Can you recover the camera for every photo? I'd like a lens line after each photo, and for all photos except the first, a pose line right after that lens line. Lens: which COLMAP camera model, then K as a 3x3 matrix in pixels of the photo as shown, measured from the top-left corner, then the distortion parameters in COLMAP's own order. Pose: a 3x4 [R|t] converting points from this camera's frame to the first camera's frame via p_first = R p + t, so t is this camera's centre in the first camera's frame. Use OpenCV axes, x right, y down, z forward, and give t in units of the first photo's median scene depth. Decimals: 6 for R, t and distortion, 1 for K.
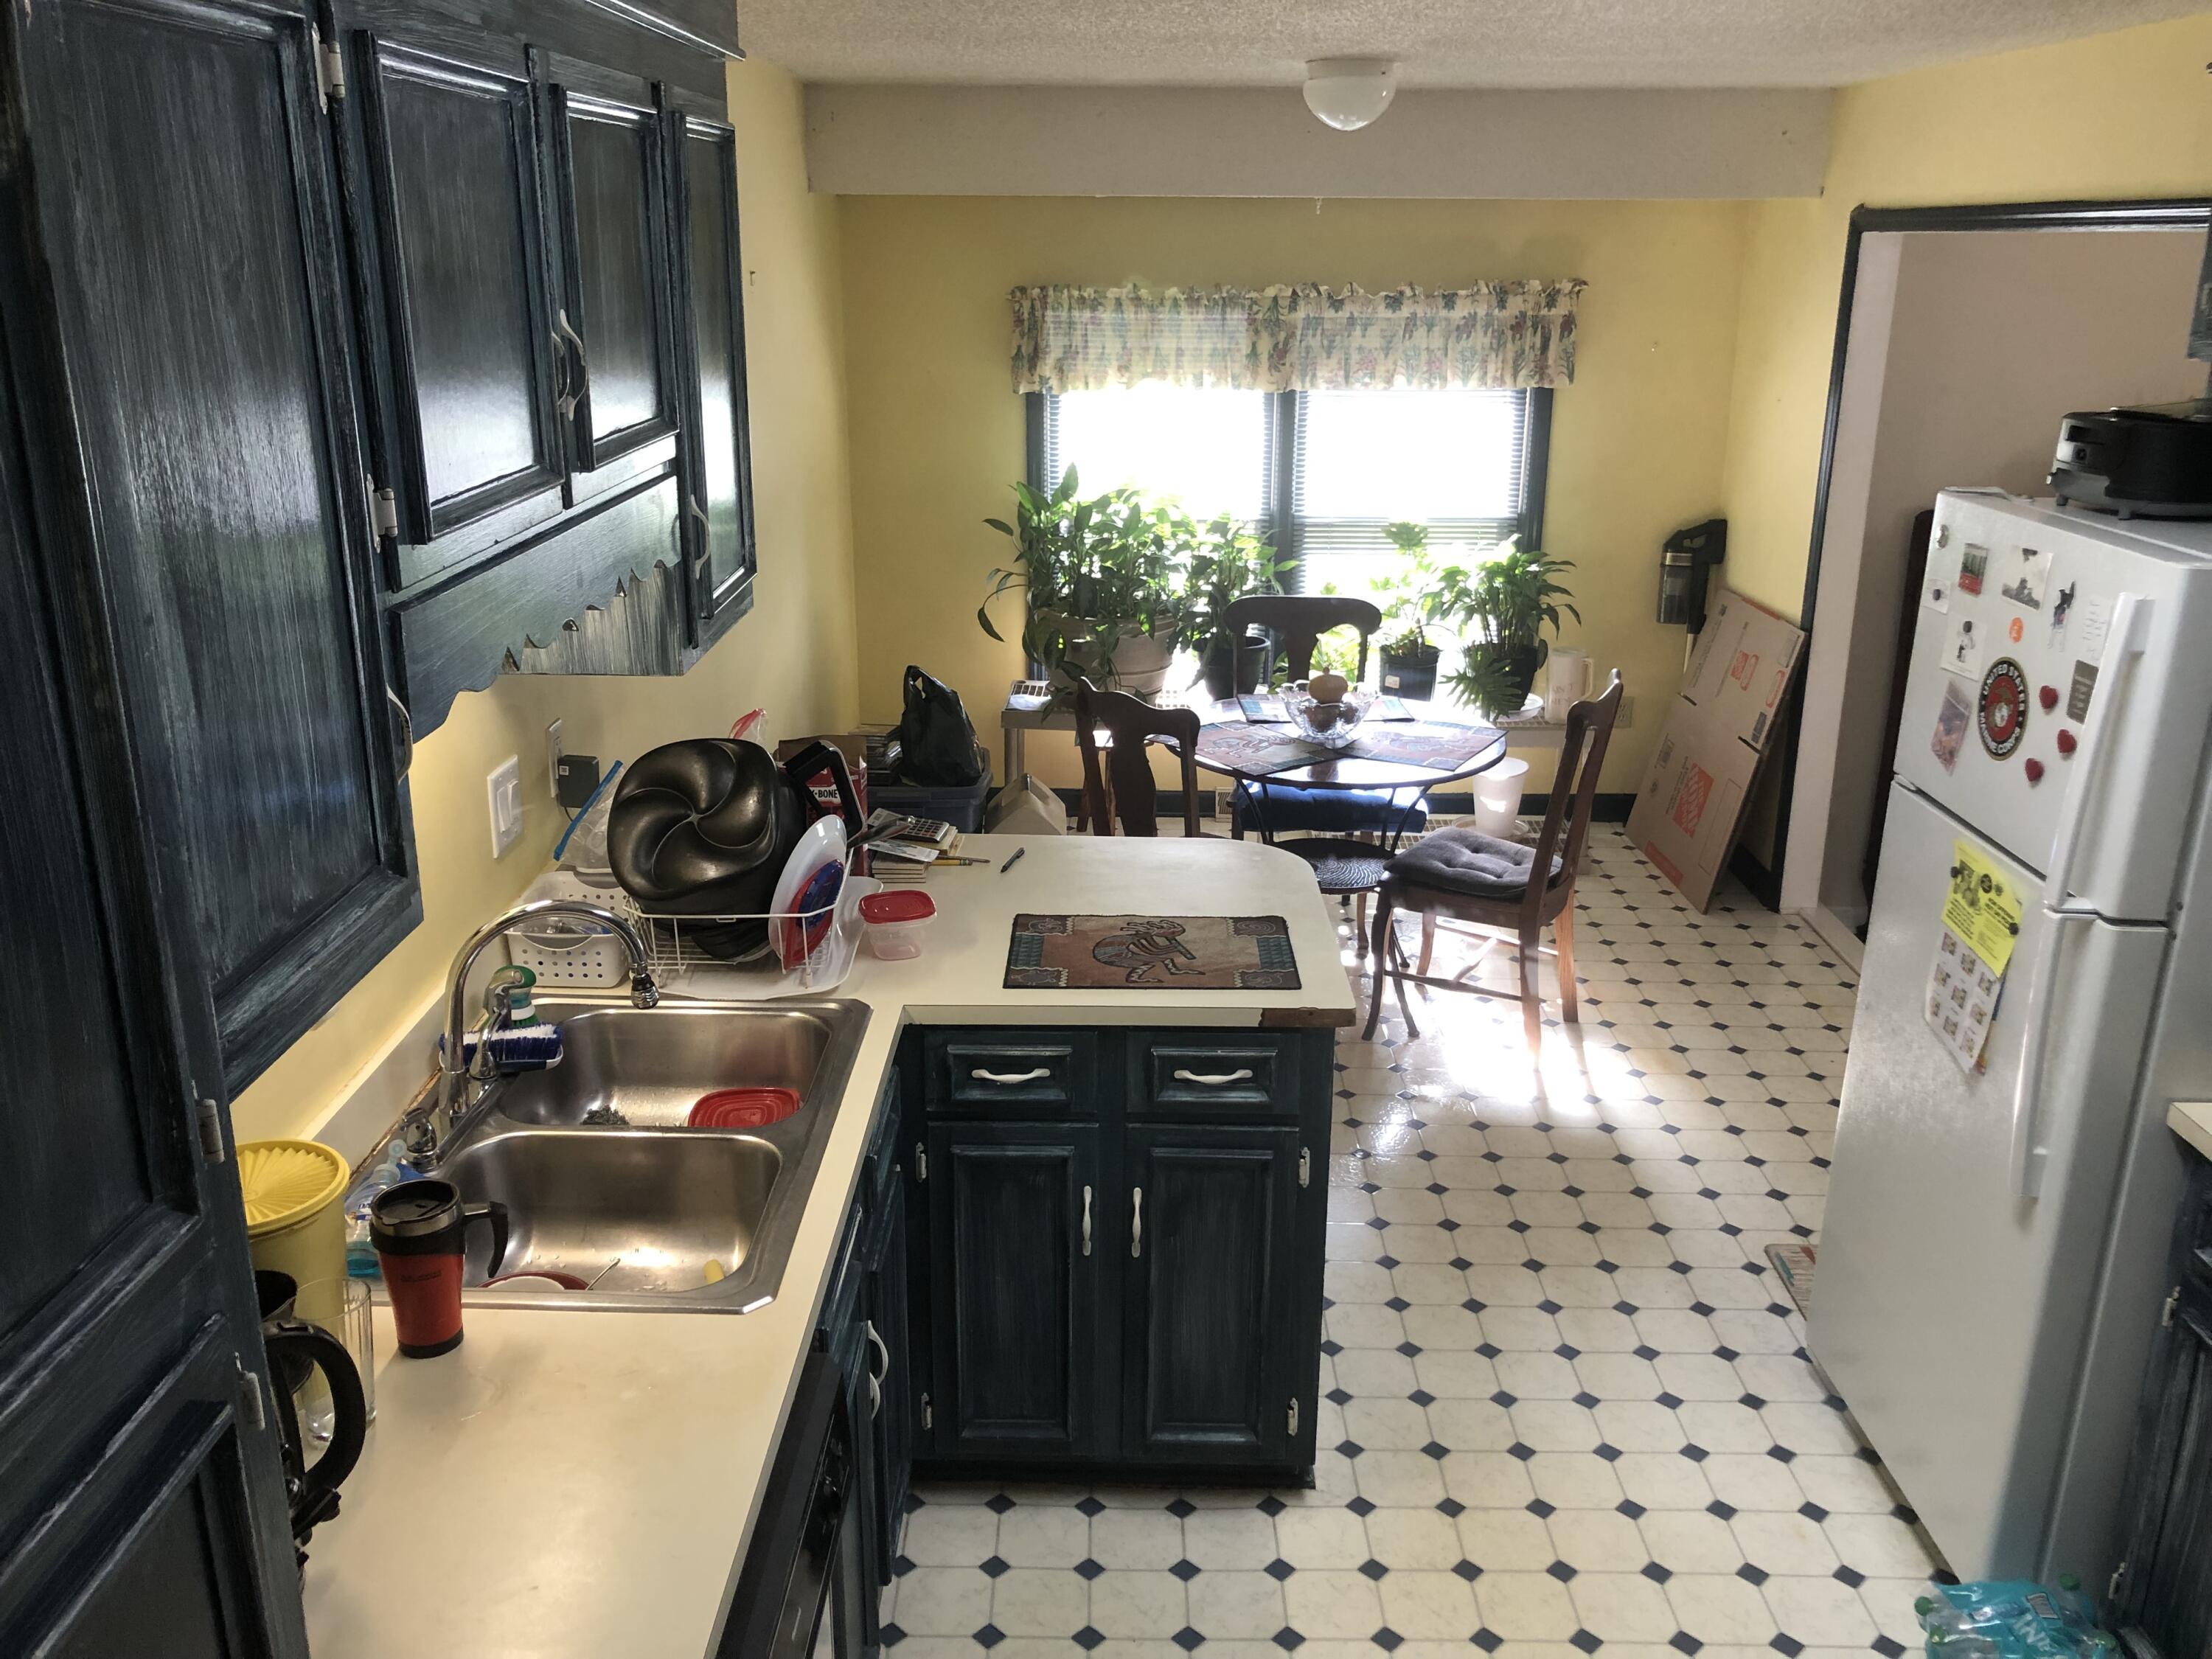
lens RADIAL K [[1848.1, 0, 1097.2], [0, 1848.1, 843.1], [0, 0, 1]] dist [0.033714, 0.016194]
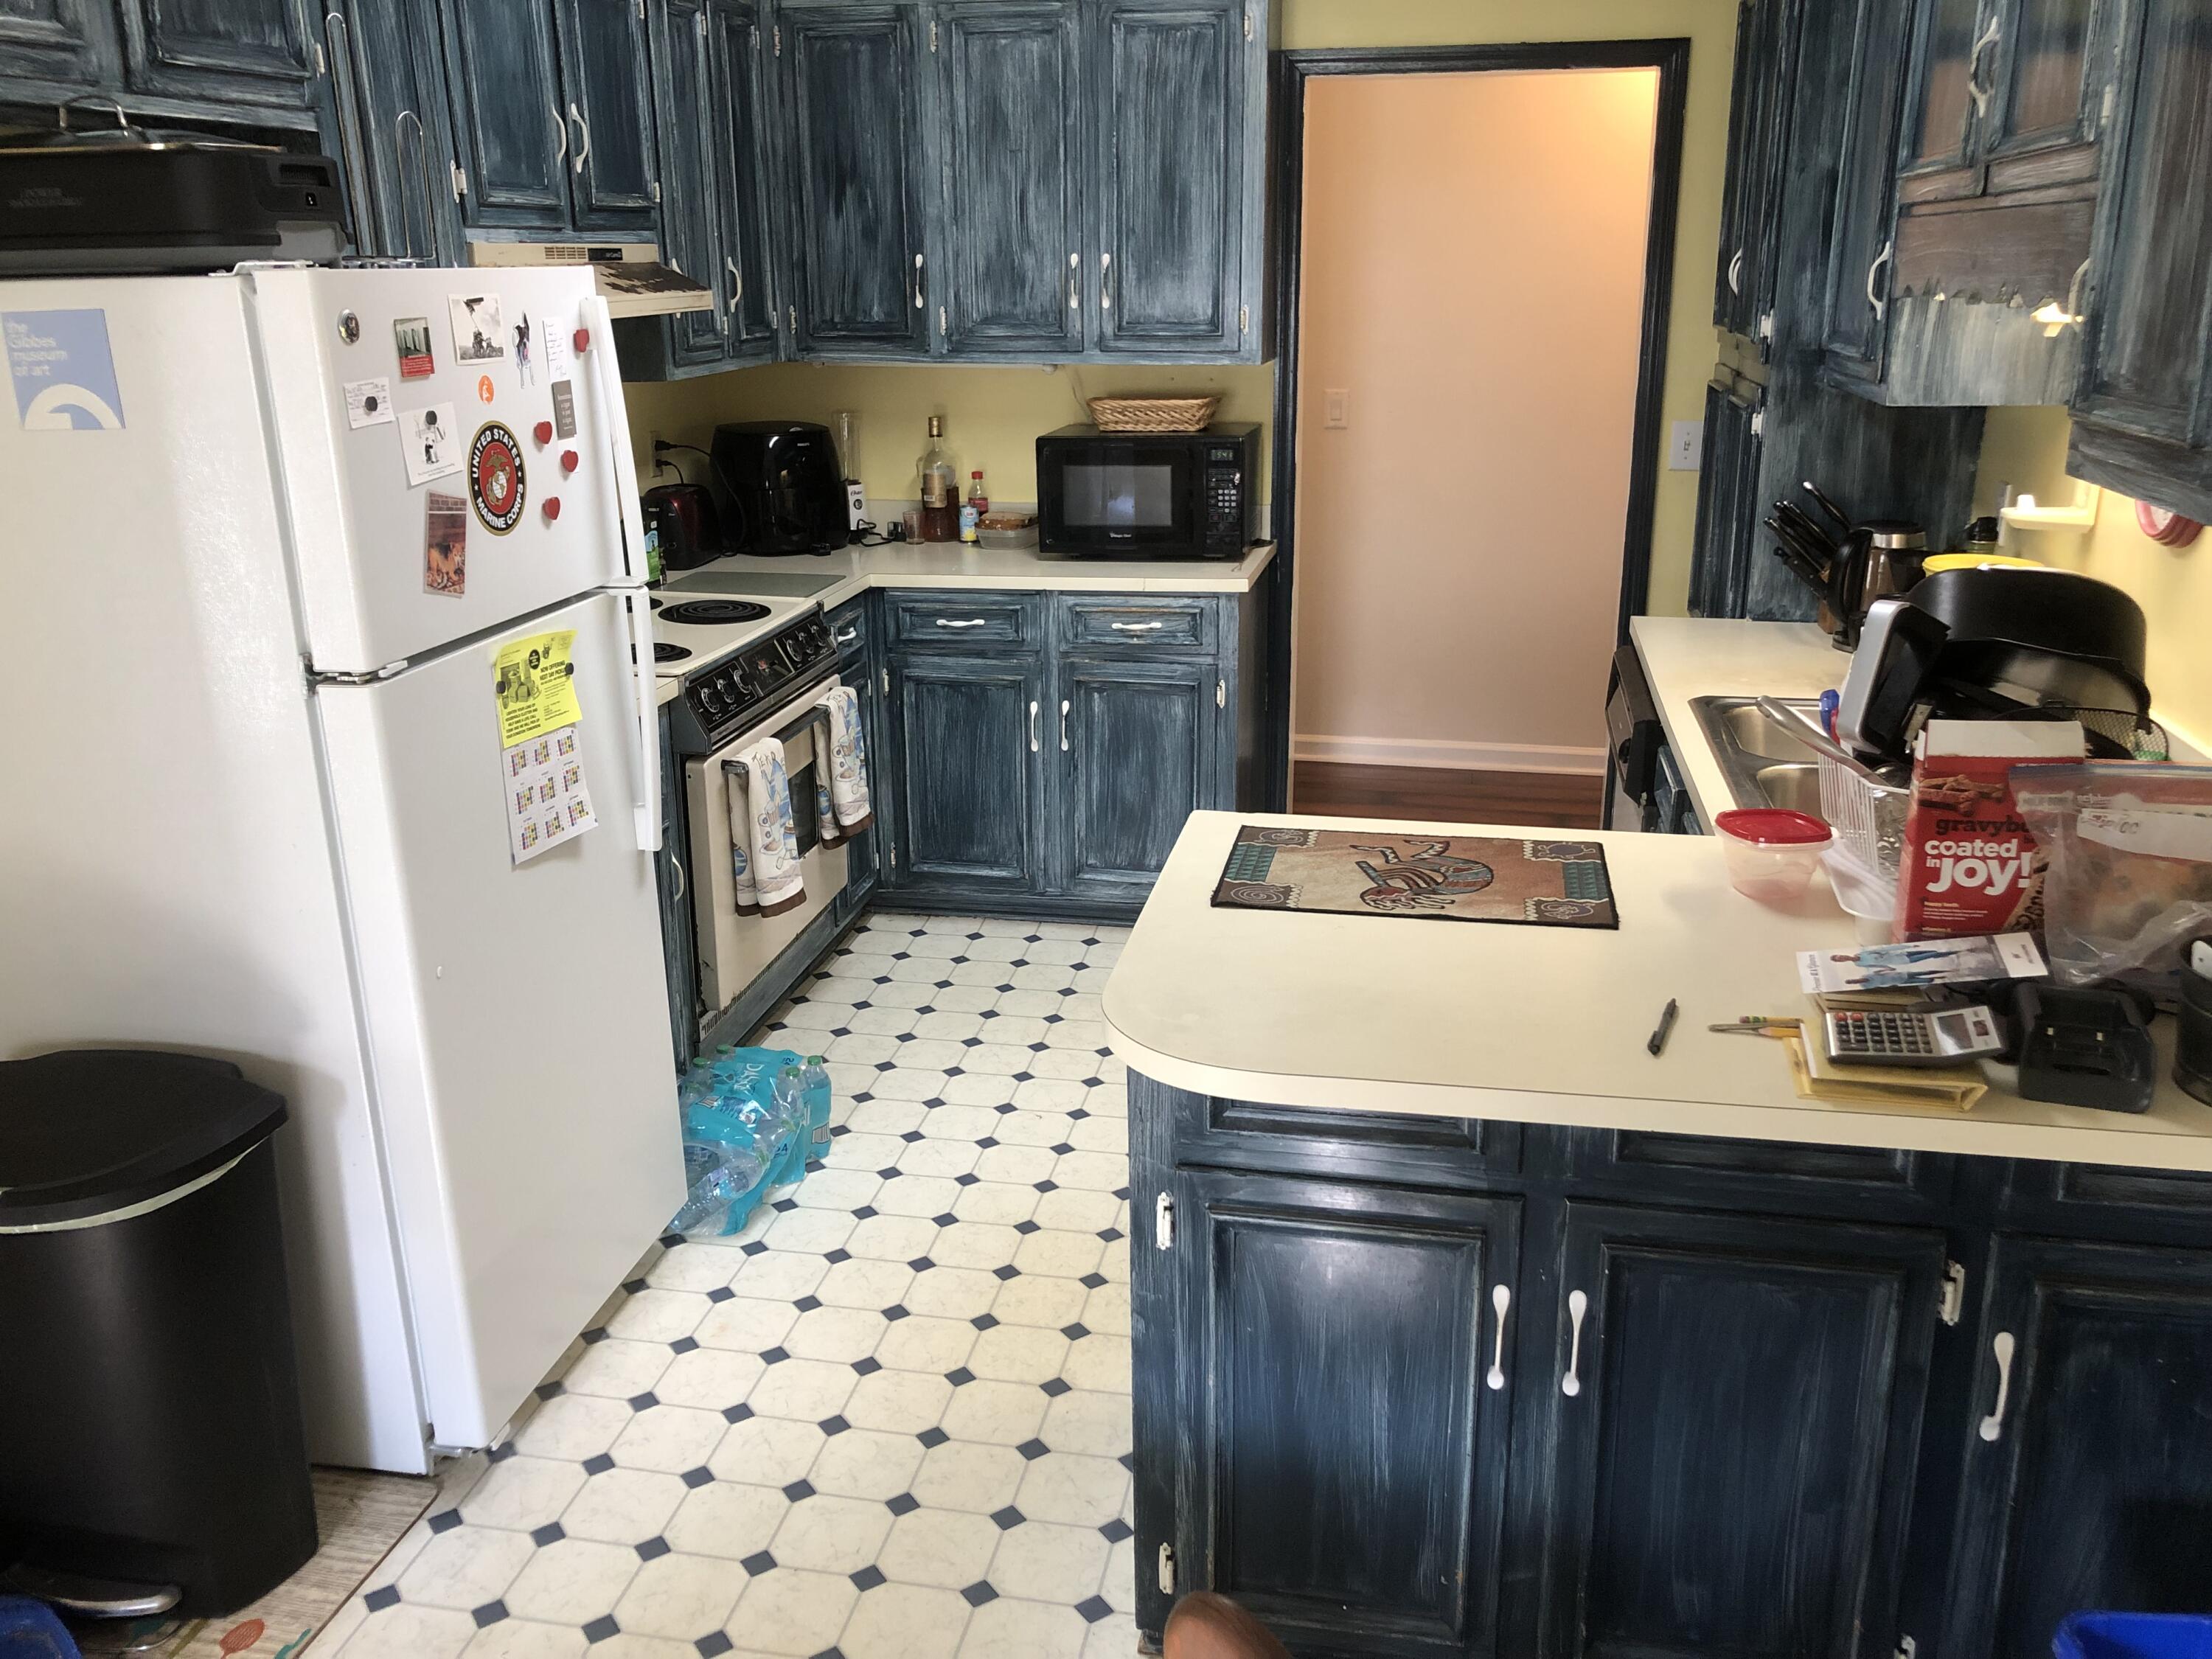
lens RADIAL K [[1848.1, 0, 1085.5], [0, 1848.1, 824.5], [0, 0, 1]] dist [0.033714, 0.016194]
pose [[-0.982611, -0.044135, 0.180357, 0.026702], [0.068271, 0.817421, 0.571980, -0.413218], [-0.172672, 0.574347, -0.800194, 1.685633]]
